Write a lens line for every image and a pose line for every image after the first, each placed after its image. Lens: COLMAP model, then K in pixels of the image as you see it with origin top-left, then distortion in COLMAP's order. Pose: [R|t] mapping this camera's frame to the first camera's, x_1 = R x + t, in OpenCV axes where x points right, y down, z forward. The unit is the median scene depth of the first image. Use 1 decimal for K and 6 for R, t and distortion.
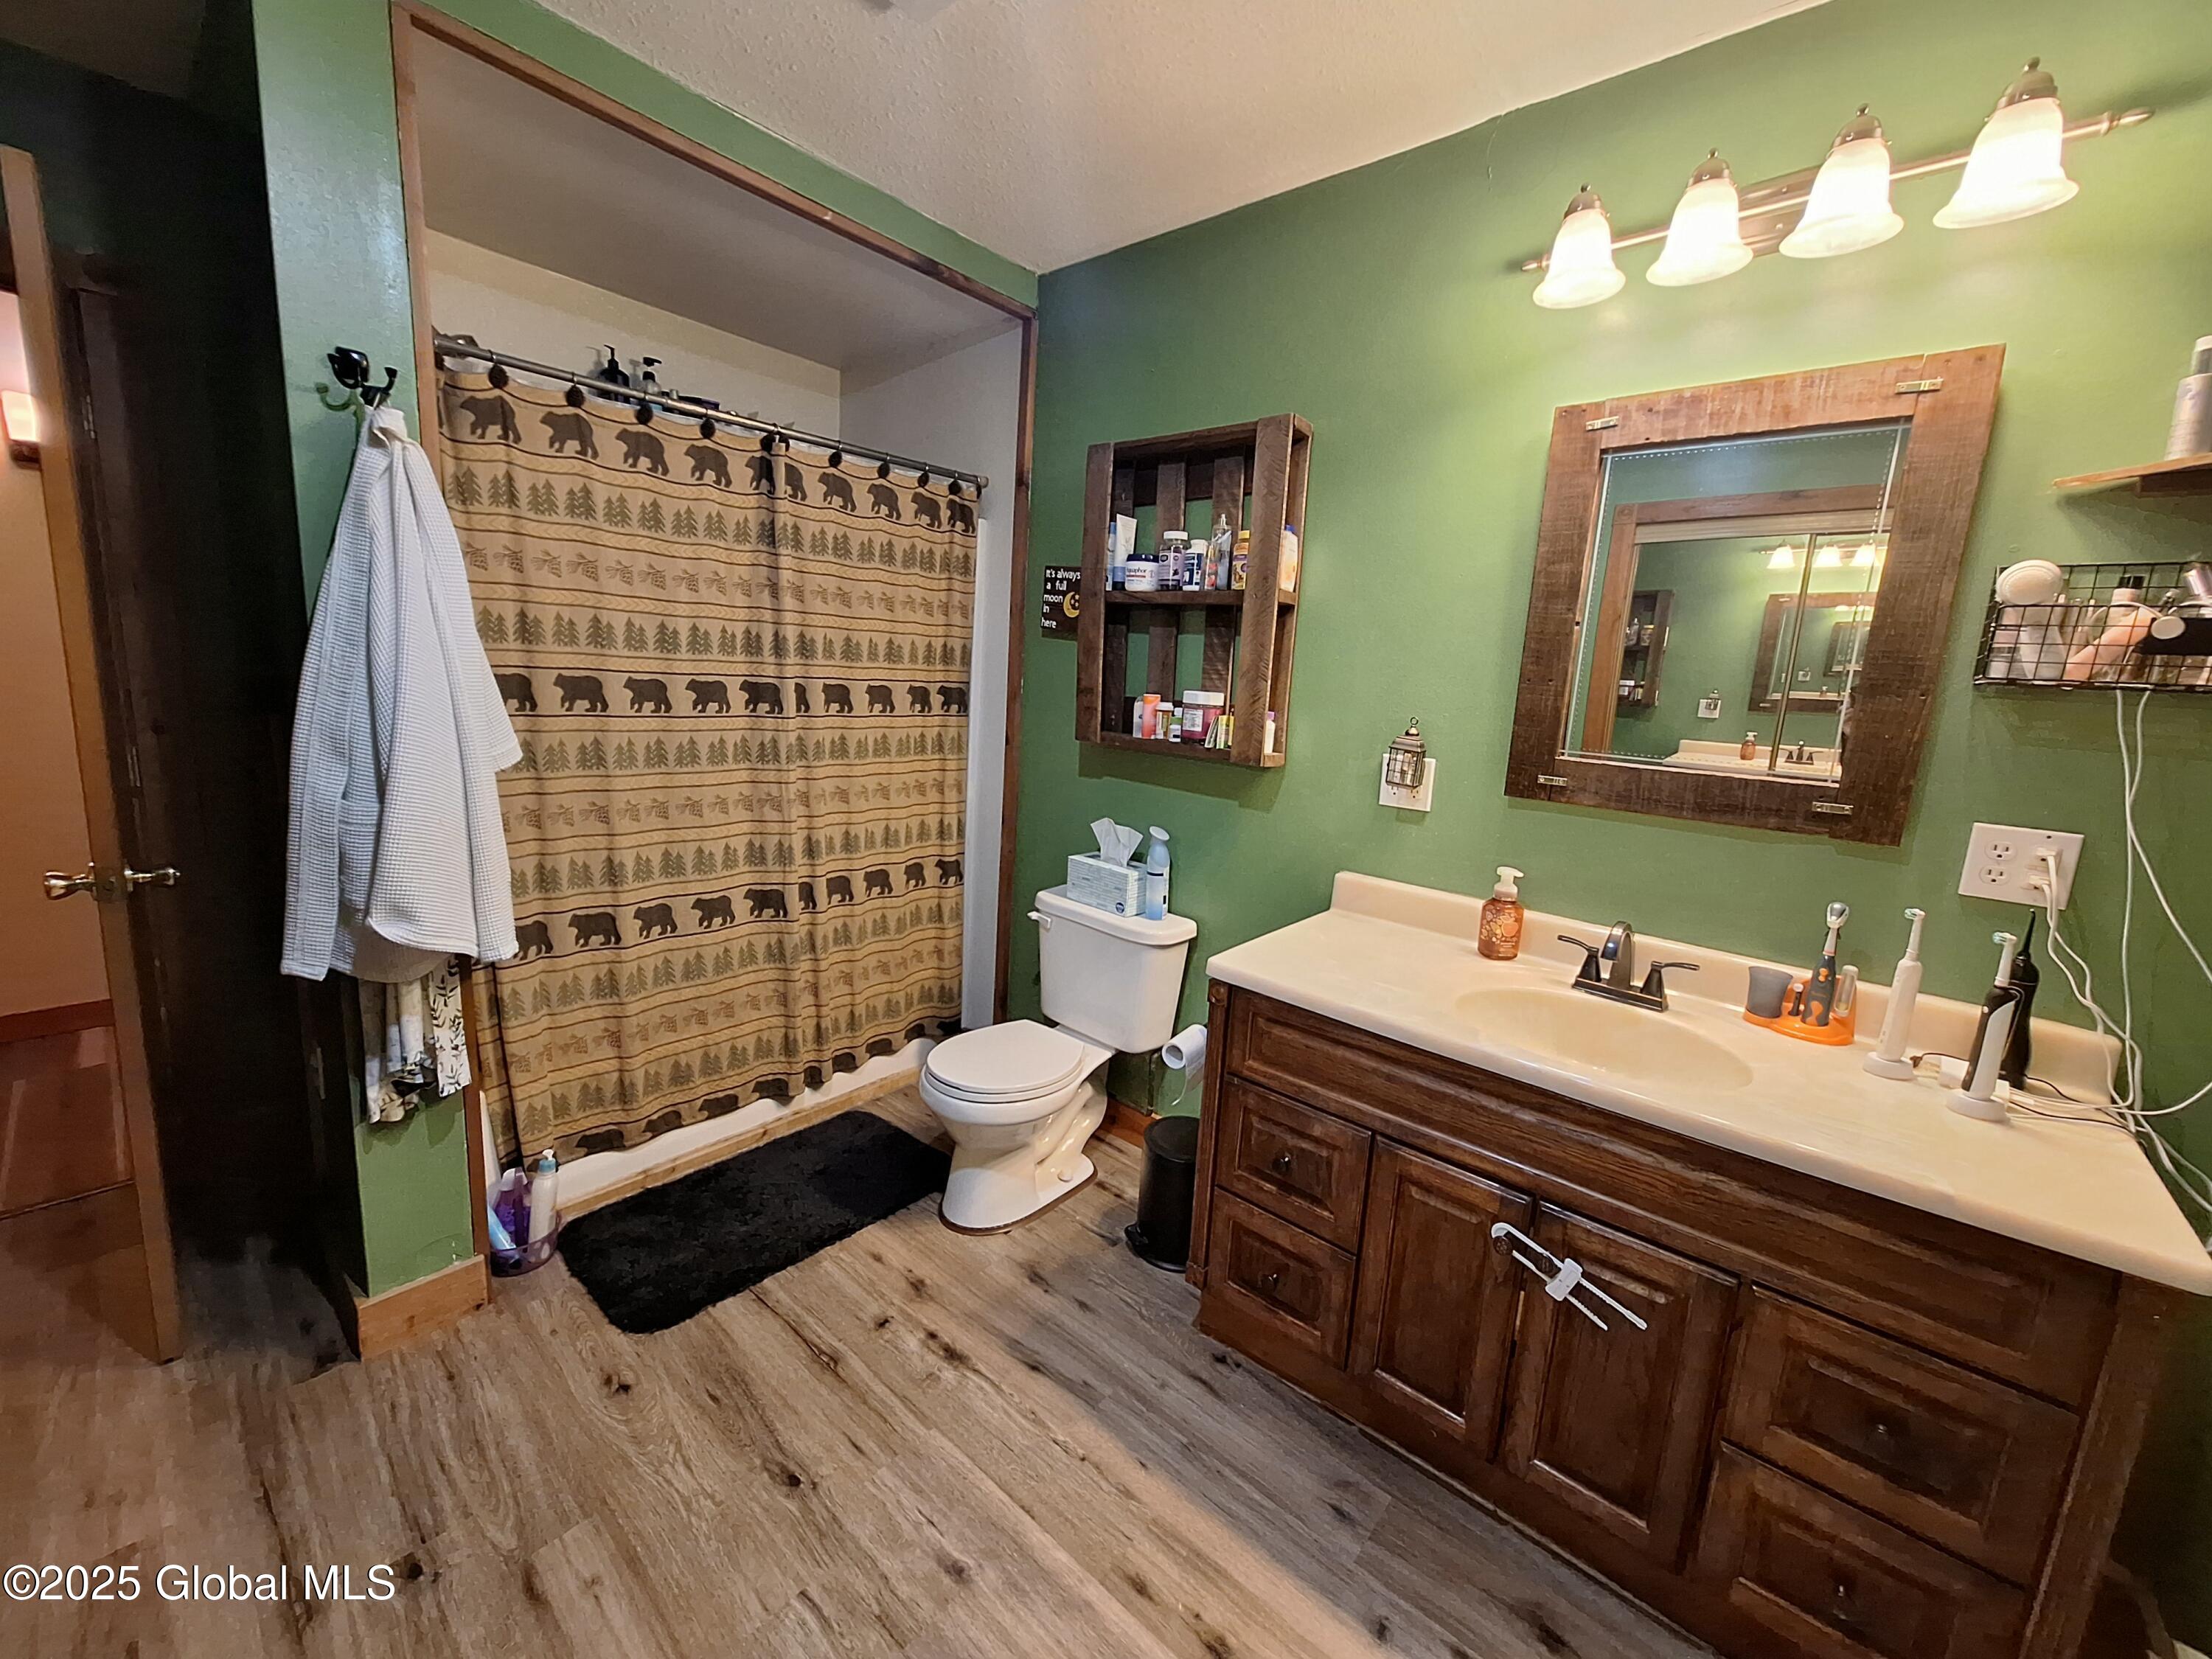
lens RADIAL K [[872.9, 0, 1099.9], [0, 872.9, 823.6], [0, 0, 1]] dist [-0.002973, 0.000527]
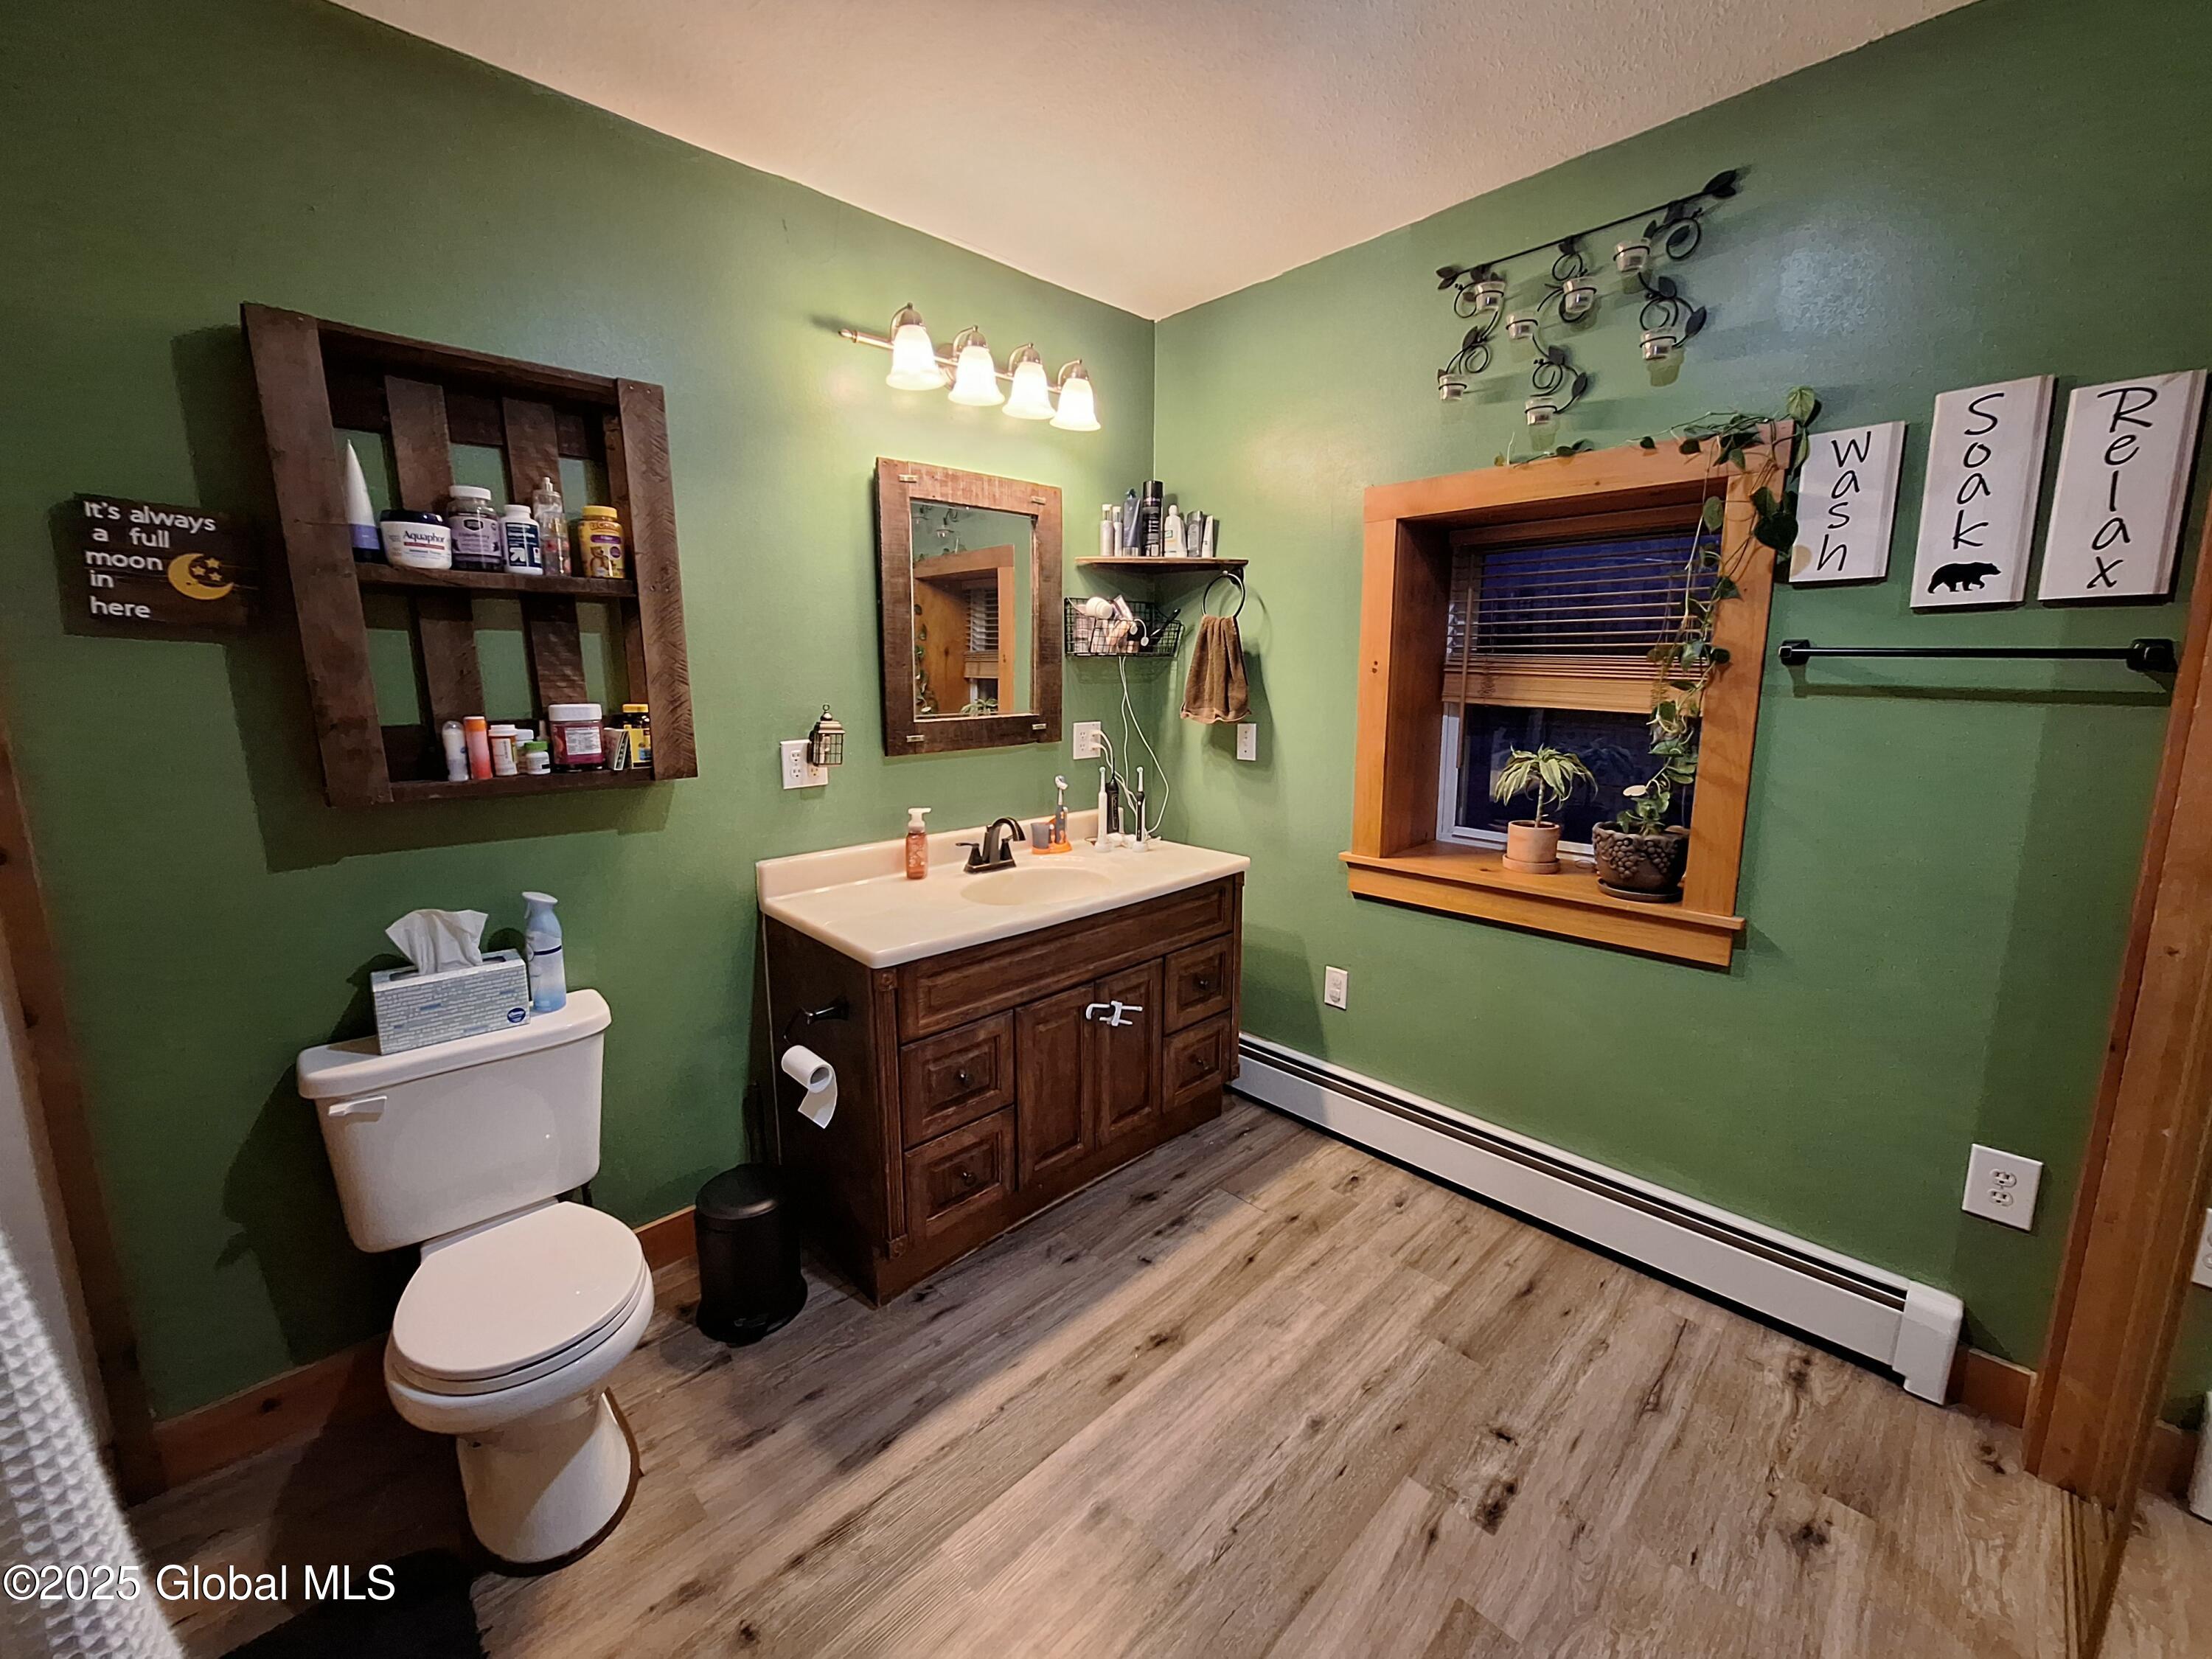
lens RADIAL K [[872.9, 0, 1098.9], [0, 872.9, 817.1], [0, 0, 1]] dist [-0.002973, 0.000527]
pose [[0.093508, -0.235594, 0.967343, -0.809699], [0.177781, 0.959936, 0.216605, -0.178588], [-0.979617, 0.151721, 0.131646, 0.570238]]
